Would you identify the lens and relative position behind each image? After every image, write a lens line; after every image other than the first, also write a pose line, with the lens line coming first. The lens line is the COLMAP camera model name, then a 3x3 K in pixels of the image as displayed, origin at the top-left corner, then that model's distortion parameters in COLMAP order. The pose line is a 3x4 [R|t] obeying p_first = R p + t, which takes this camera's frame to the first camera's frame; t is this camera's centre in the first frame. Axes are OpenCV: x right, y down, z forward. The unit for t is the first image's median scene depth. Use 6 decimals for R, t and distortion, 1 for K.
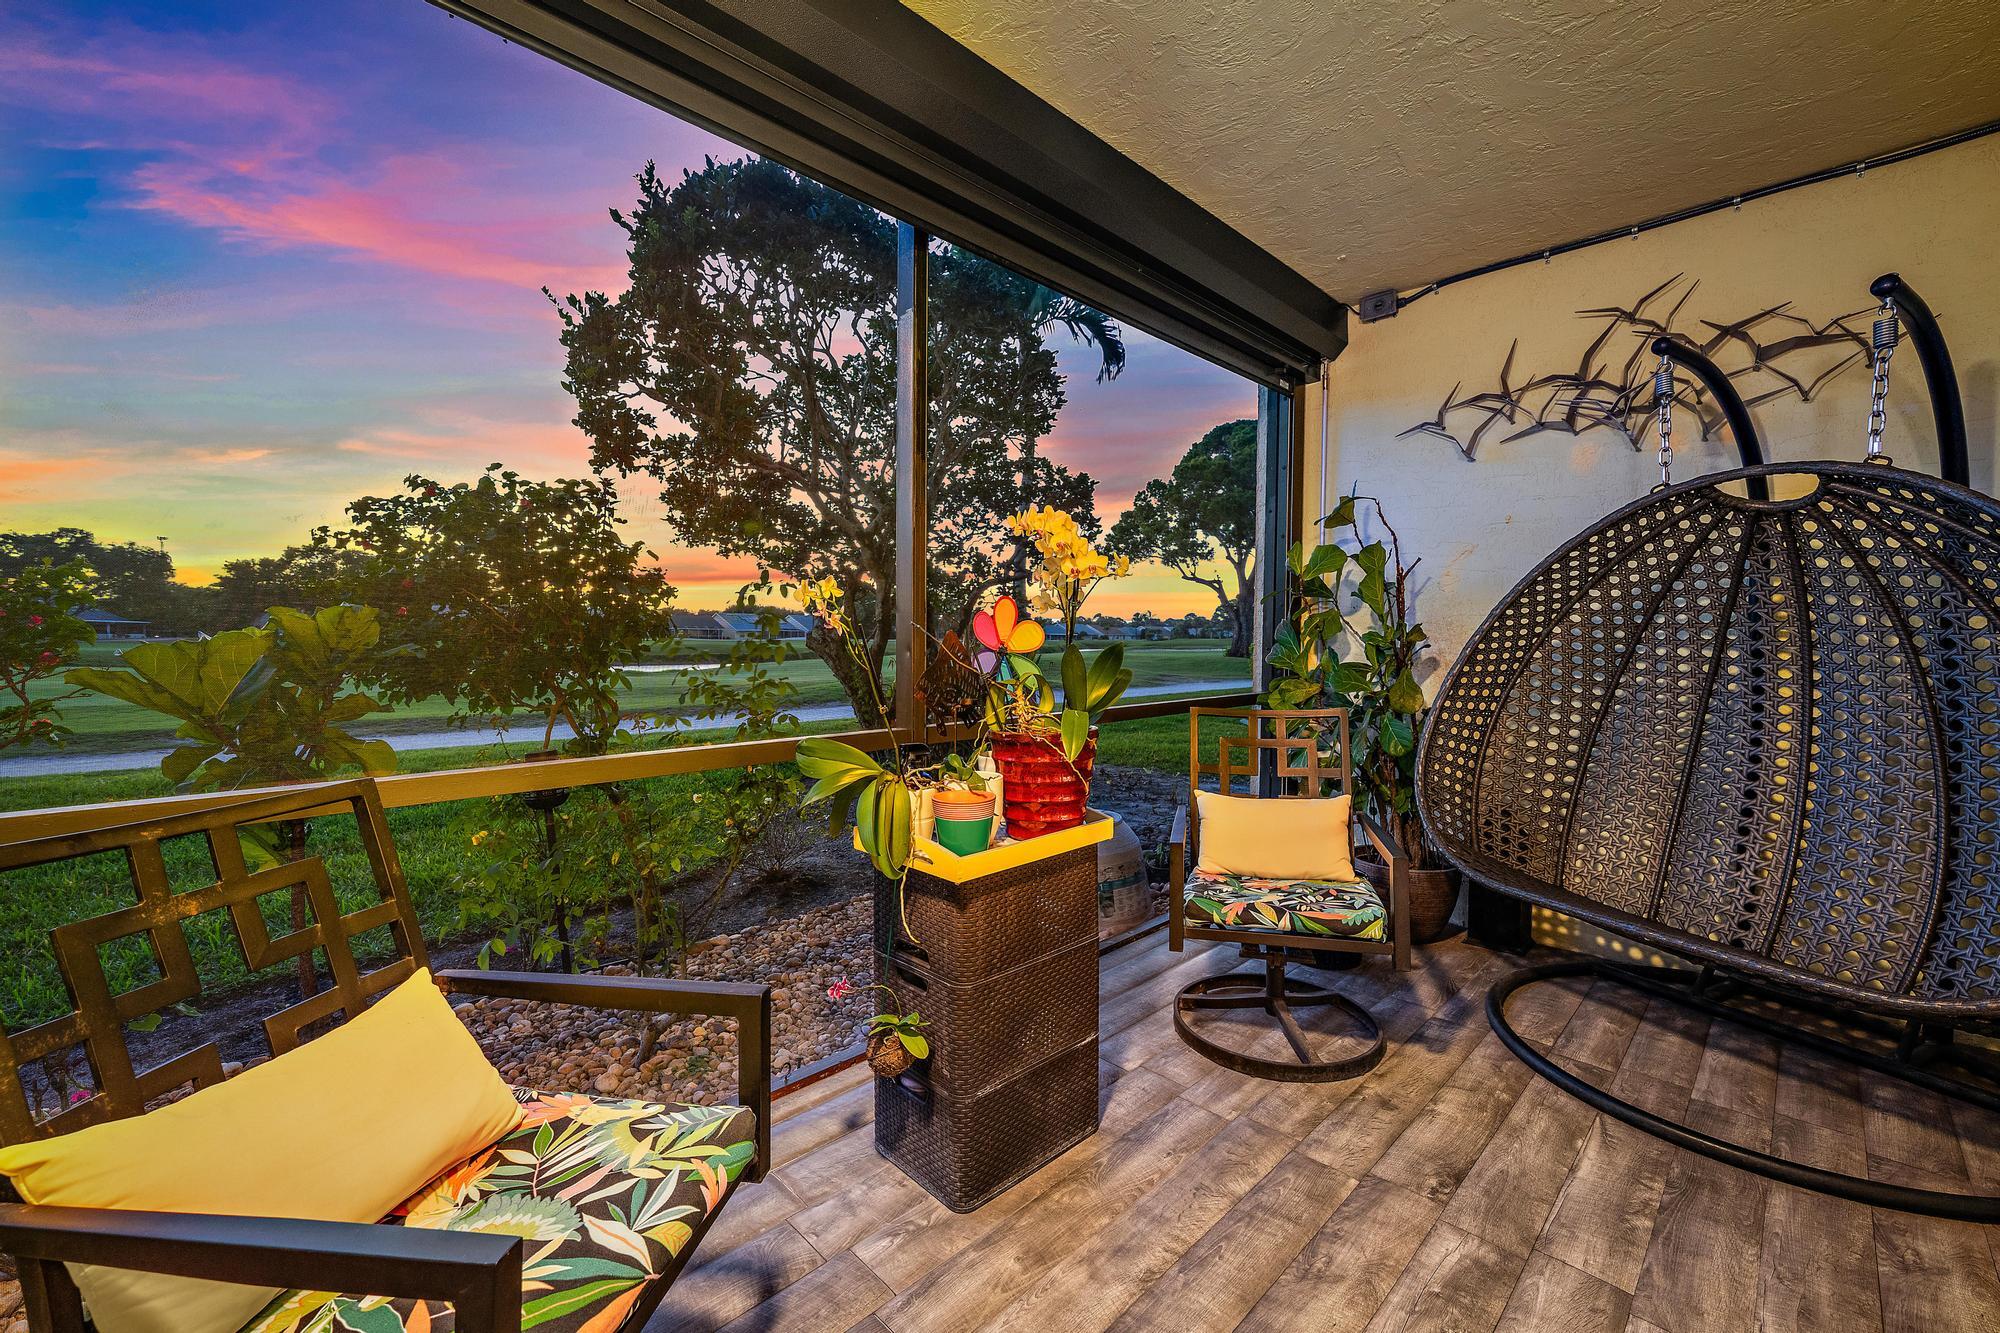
lens RADIAL K [[822.8, 0, 1000.5], [0, 822.8, 630.8], [0, 0, 1]] dist [0.013791, 0.000061]
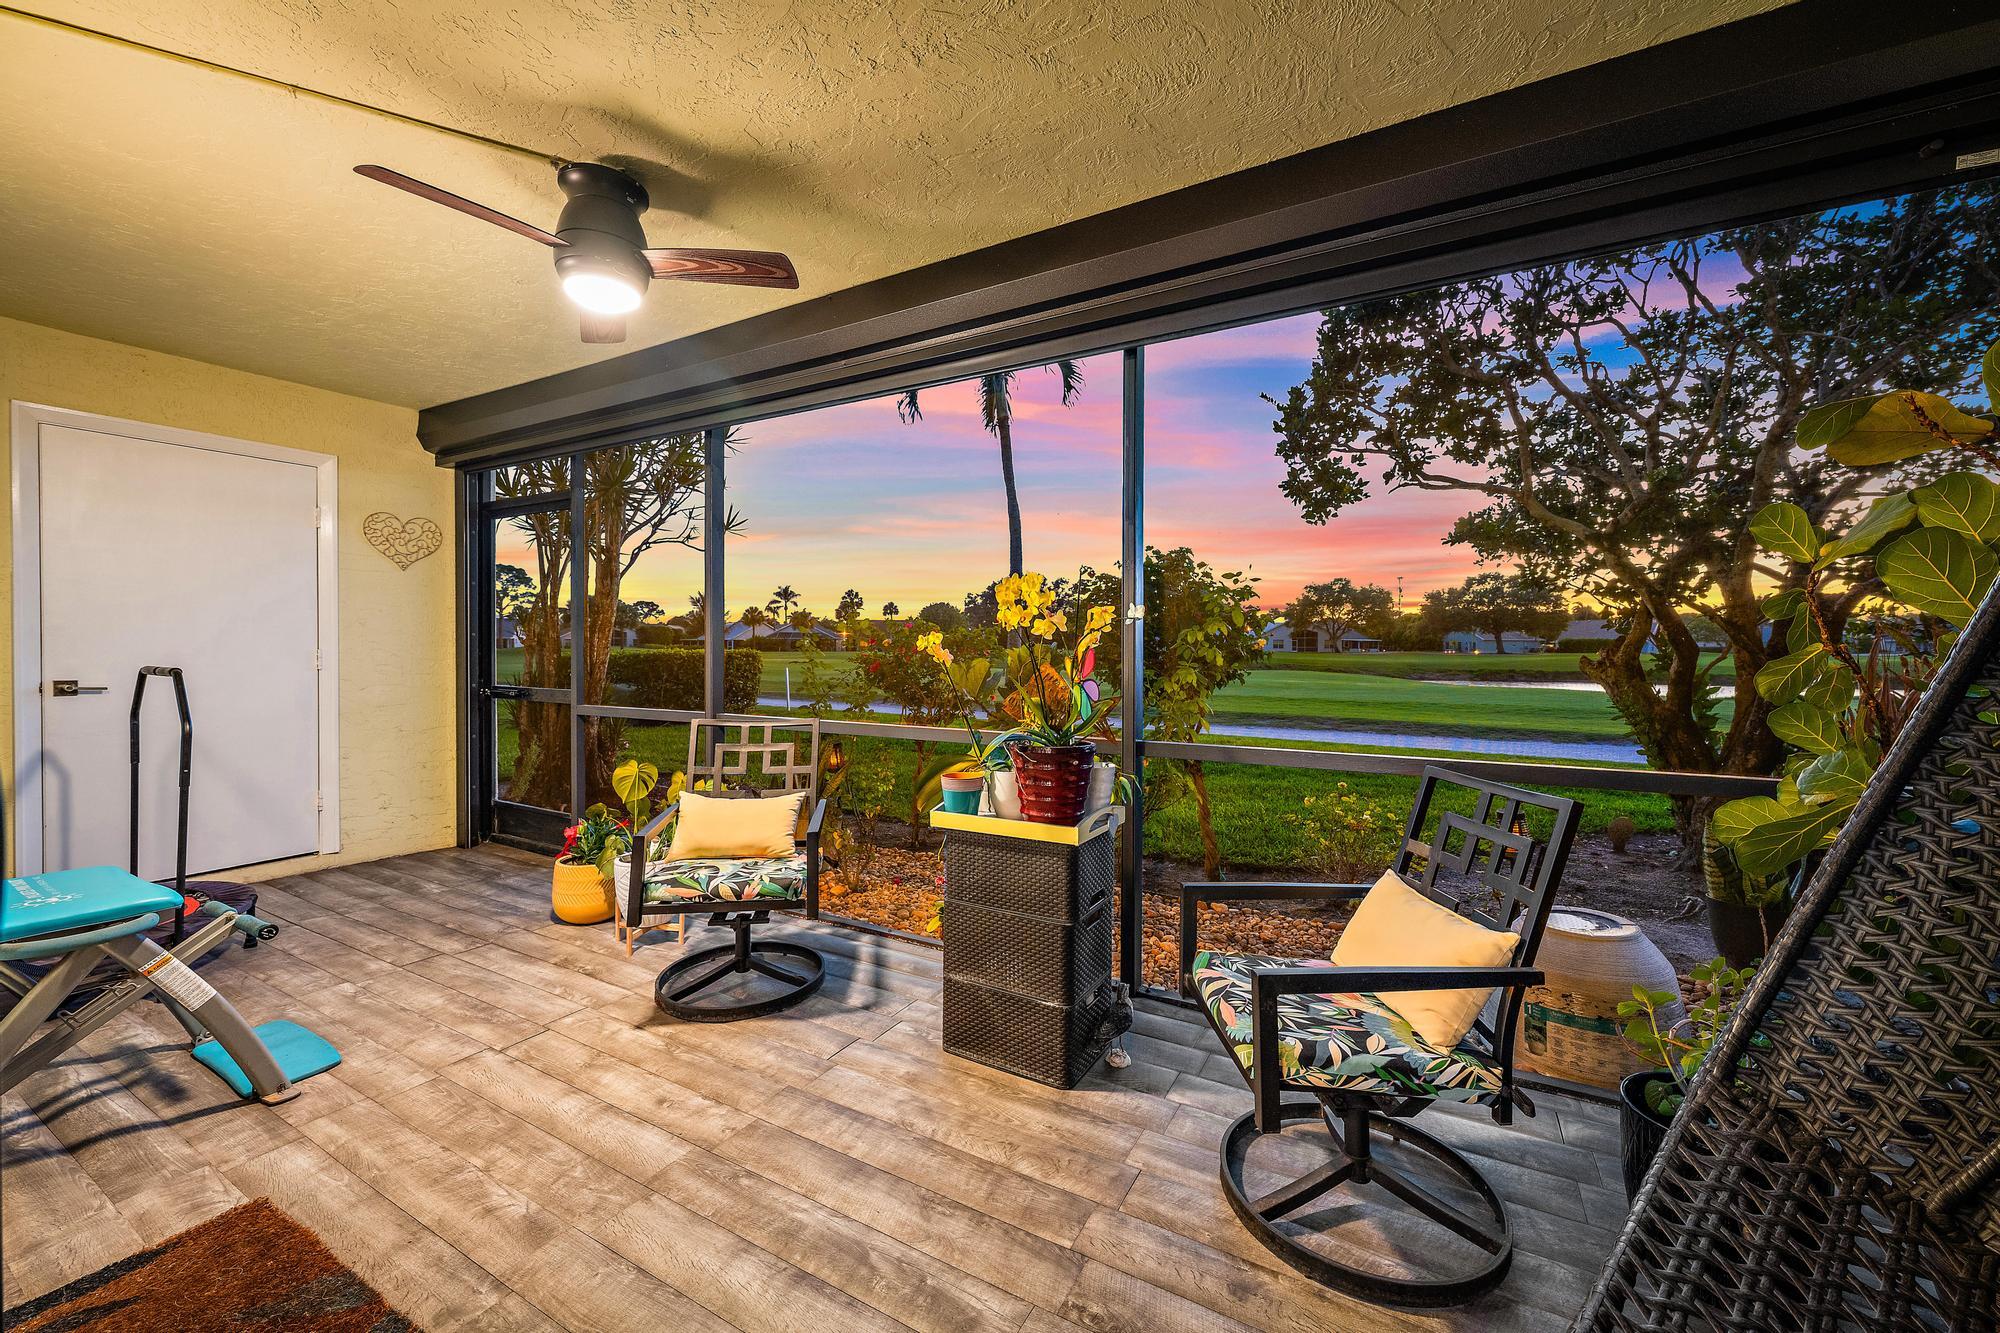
lens RADIAL K [[822.8, 0, 1012.8], [0, 822.8, 653.1], [0, 0, 1]] dist [0.013791, 0.000061]
pose [[0.245082, 0.006500, -0.969481, 0.984878], [0.002183, 0.999971, 0.007256, -0.010075], [0.969500, -0.003895, 0.245060, 0.533079]]
